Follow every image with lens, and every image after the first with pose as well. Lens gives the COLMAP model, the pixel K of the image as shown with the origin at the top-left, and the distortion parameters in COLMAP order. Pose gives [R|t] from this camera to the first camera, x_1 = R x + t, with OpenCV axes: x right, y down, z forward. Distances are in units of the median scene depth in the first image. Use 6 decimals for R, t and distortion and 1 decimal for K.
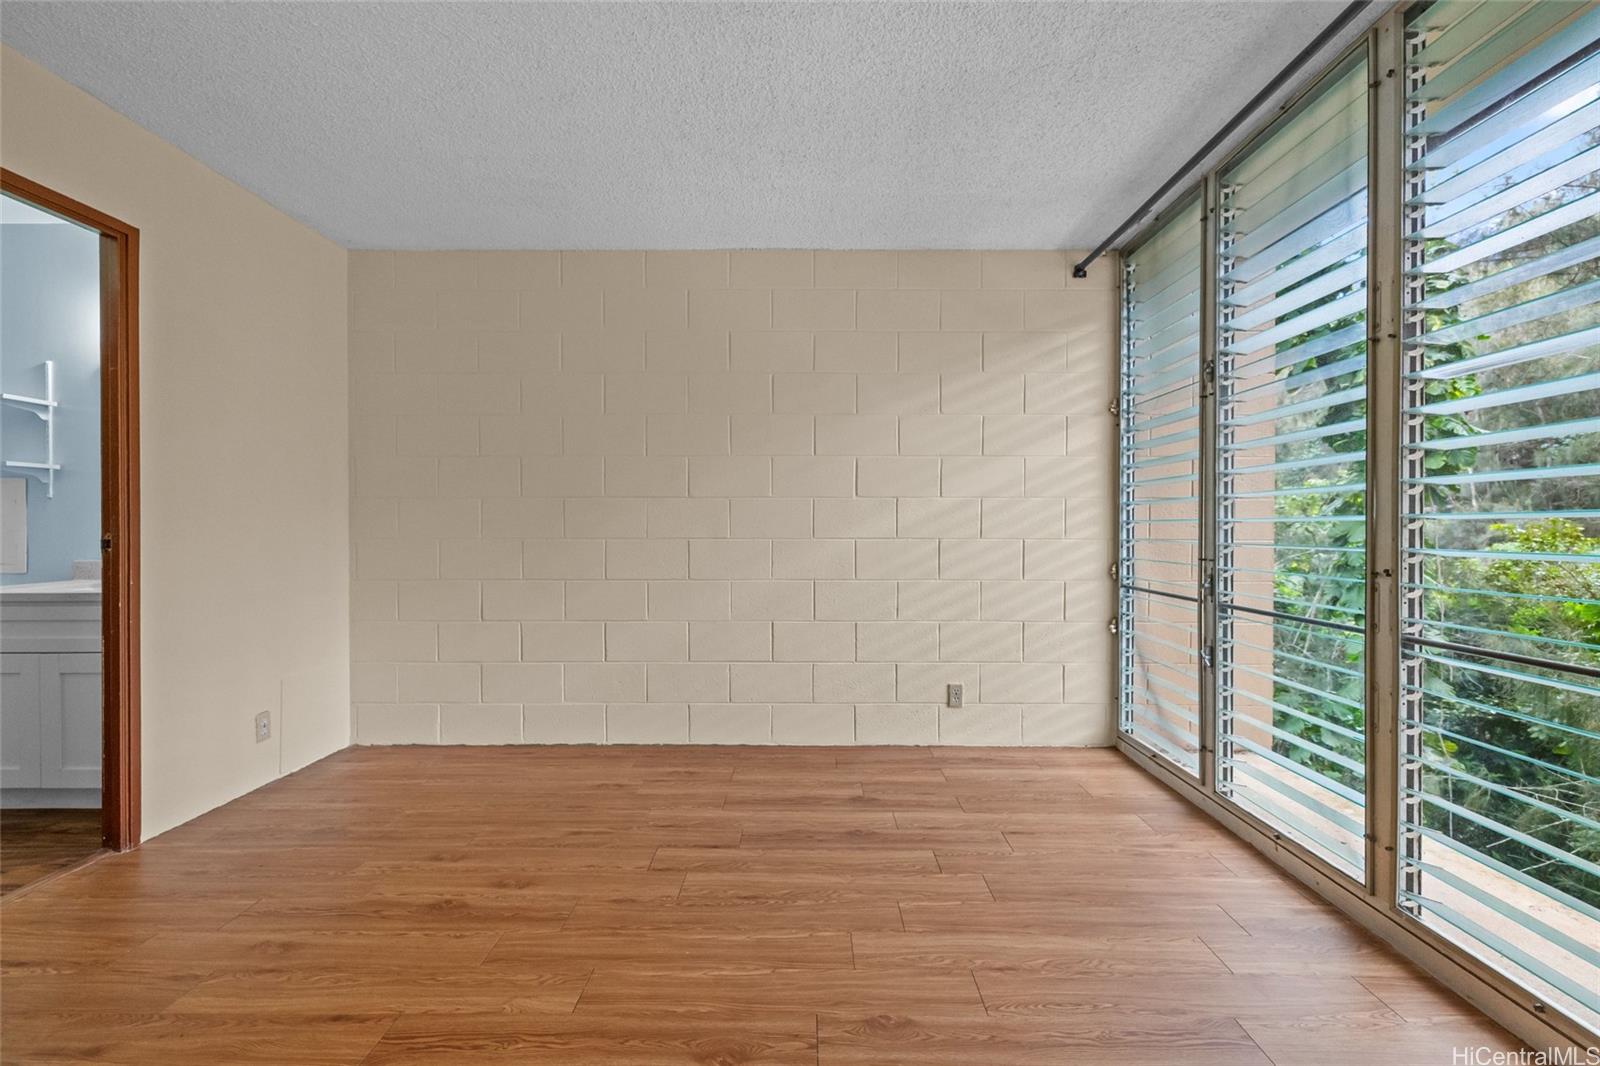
lens RADIAL K [[693.5, 0, 802.0], [0, 693.5, 521.6], [0, 0, 1]] dist [0.017460, 0.000028]
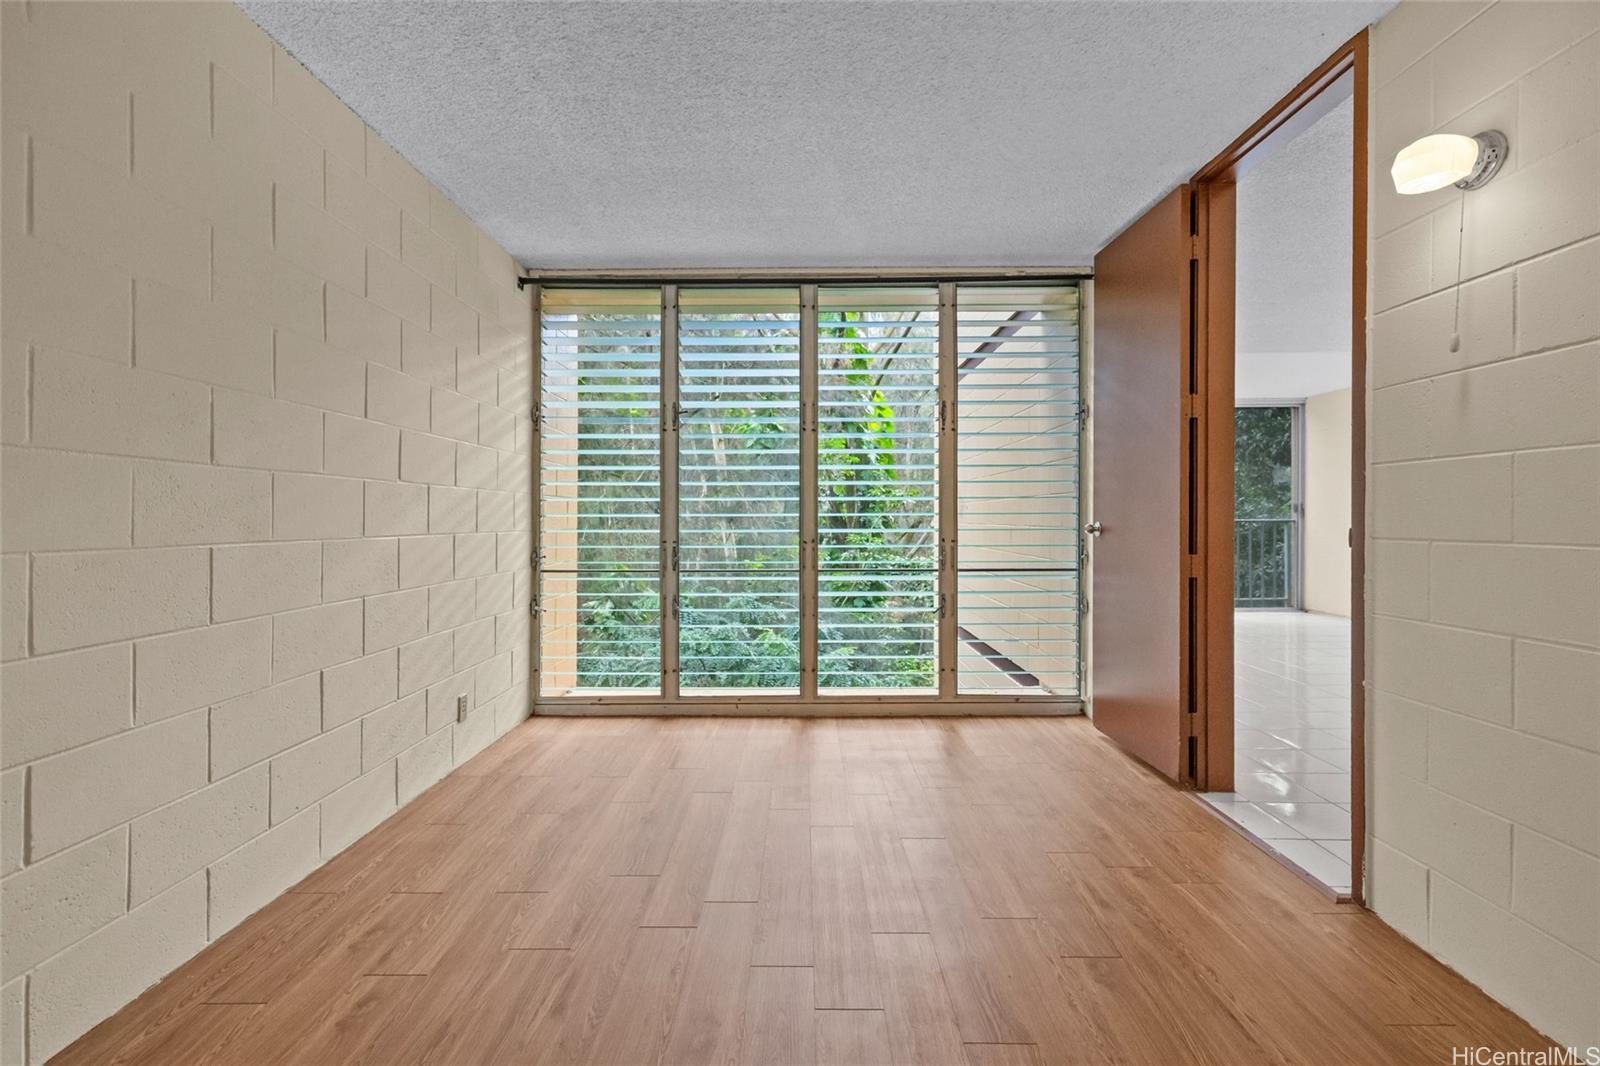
lens RADIAL K [[693.5, 0, 802.0], [0, 693.5, 521.6], [0, 0, 1]] dist [0.017460, 0.000028]
pose [[0.000893, -0.001263, 0.999999, -0.760176], [0.000352, 0.999999, 0.001263, 0.008067], [-1.000000, 0.000351, 0.000893, 0.625079]]
